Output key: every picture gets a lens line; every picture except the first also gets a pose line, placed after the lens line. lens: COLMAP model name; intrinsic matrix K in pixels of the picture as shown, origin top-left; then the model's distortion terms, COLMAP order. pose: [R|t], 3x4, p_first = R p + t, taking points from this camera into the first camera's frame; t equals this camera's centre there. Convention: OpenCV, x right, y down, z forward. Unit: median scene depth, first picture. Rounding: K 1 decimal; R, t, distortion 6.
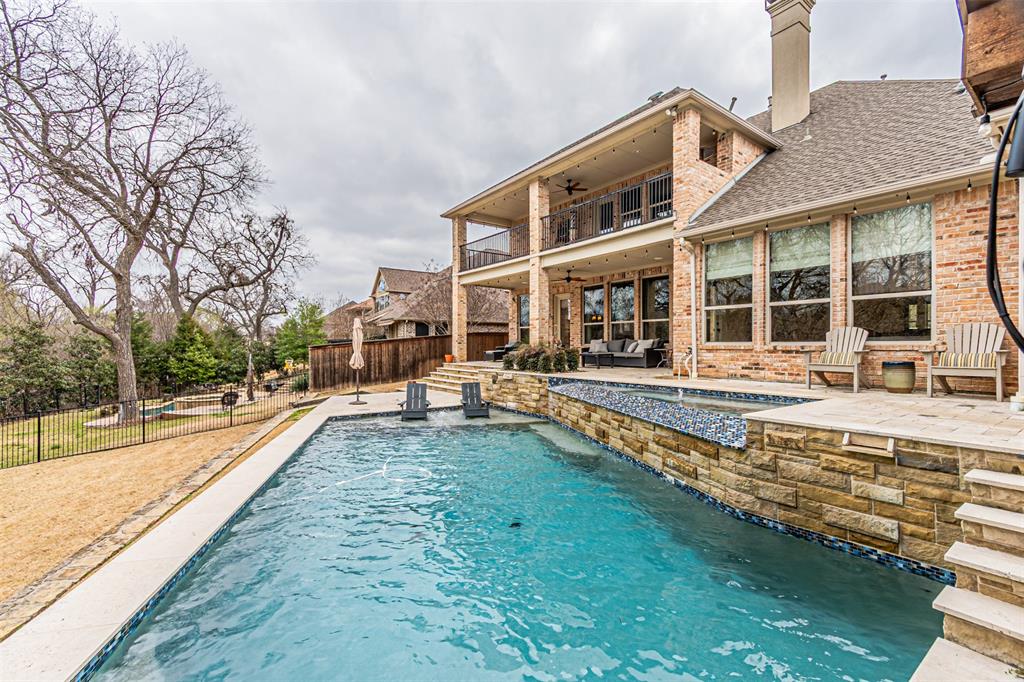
lens RADIAL K [[446.0, 0, 512.0], [0, 446.0, 342.7], [0, 0, 1]] dist [0.004961, -0.001051]
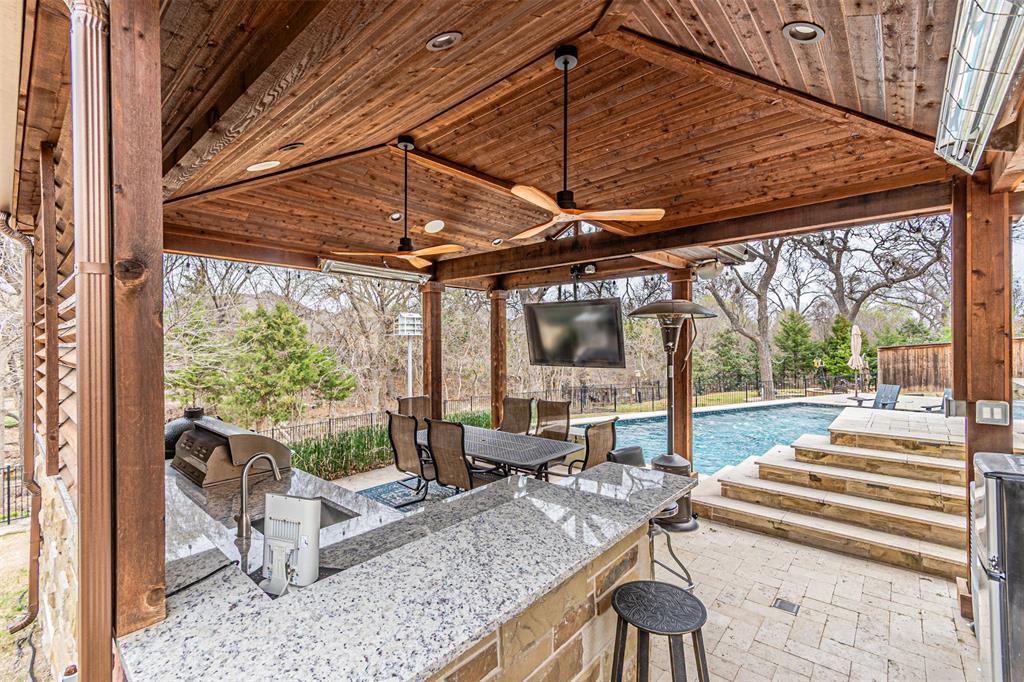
lens RADIAL K [[446.0, 0, 509.3], [0, 446.0, 342.4], [0, 0, 1]] dist [0.004961, -0.001051]
pose [[0.226448, -0.004668, -0.974012, 0.172460], [0.012988, 0.999914, -0.001773, -0.006297], [0.973937, -0.012249, 0.226489, -0.045080]]
